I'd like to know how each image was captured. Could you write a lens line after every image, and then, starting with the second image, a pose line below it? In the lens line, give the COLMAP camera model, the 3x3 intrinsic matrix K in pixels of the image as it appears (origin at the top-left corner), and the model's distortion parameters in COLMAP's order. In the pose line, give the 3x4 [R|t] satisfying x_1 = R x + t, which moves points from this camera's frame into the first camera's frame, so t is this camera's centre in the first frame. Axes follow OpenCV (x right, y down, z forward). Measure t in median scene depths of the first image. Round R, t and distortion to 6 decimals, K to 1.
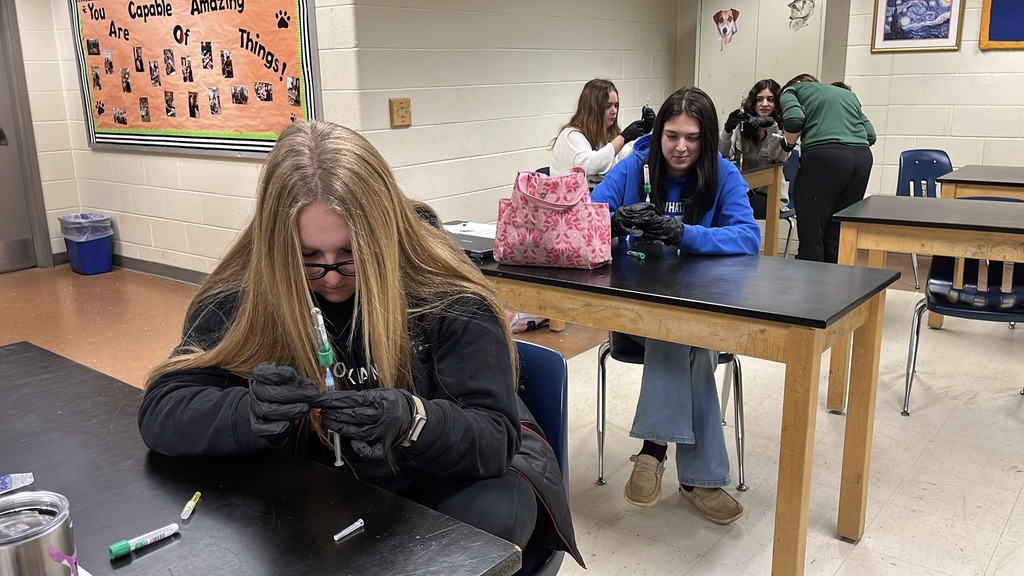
lens RADIAL K [[857.3, 0, 512.0], [0, 857.3, 288.0], [0, 0, 1]] dist [0.046893, -0.003603]
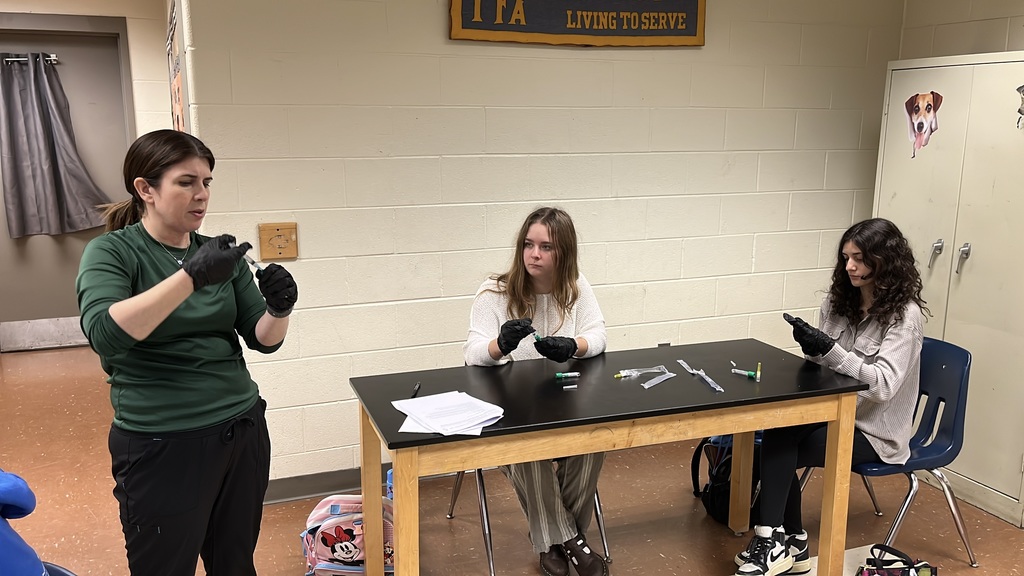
lens RADIAL K [[857.3, 0, 512.0], [0, 857.3, 288.0], [0, 0, 1]] dist [0.046893, -0.003603]
pose [[0.859518, 0.119917, -0.496838, 0.380656], [-0.141777, 0.989878, -0.006354, -0.169439], [0.491047, 0.075902, 0.867820, 0.406533]]
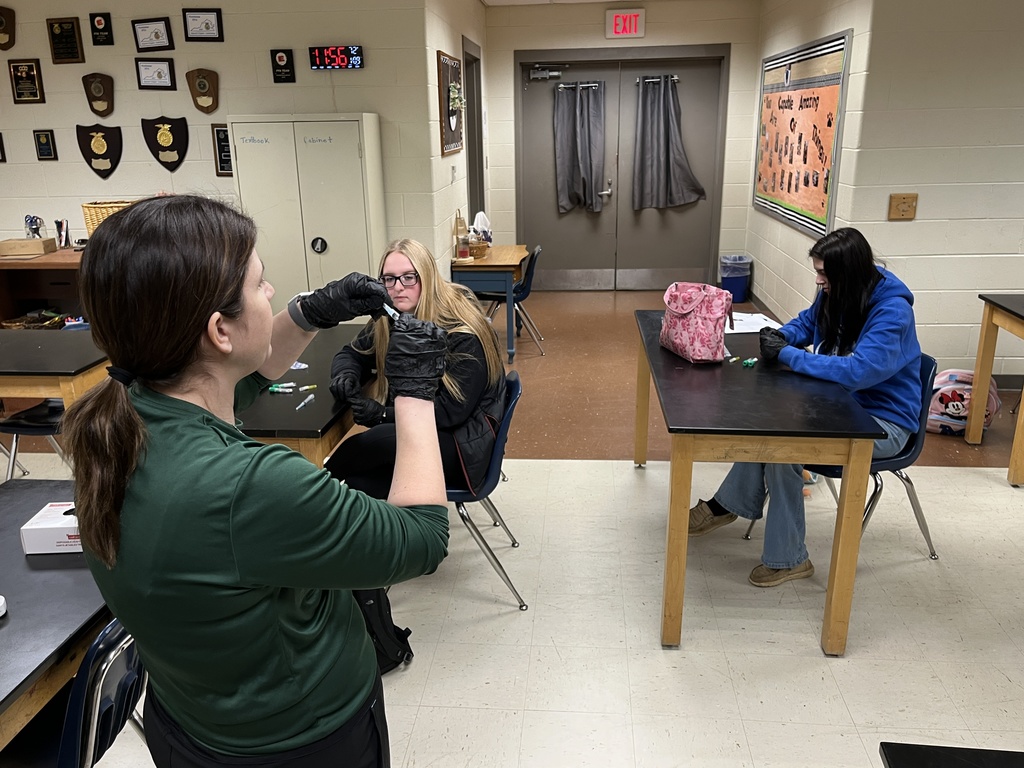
lens RADIAL K [[830.2, 0, 512.0], [0, 830.2, 384.0], [0, 0, 1]] dist [0.009245, 0.006746]
pose [[0.545464, 0.263027, -0.795793, 0.444862], [-0.193326, 0.963362, 0.185899, -0.080265], [0.815533, 0.052446, 0.576329, 0.006574]]
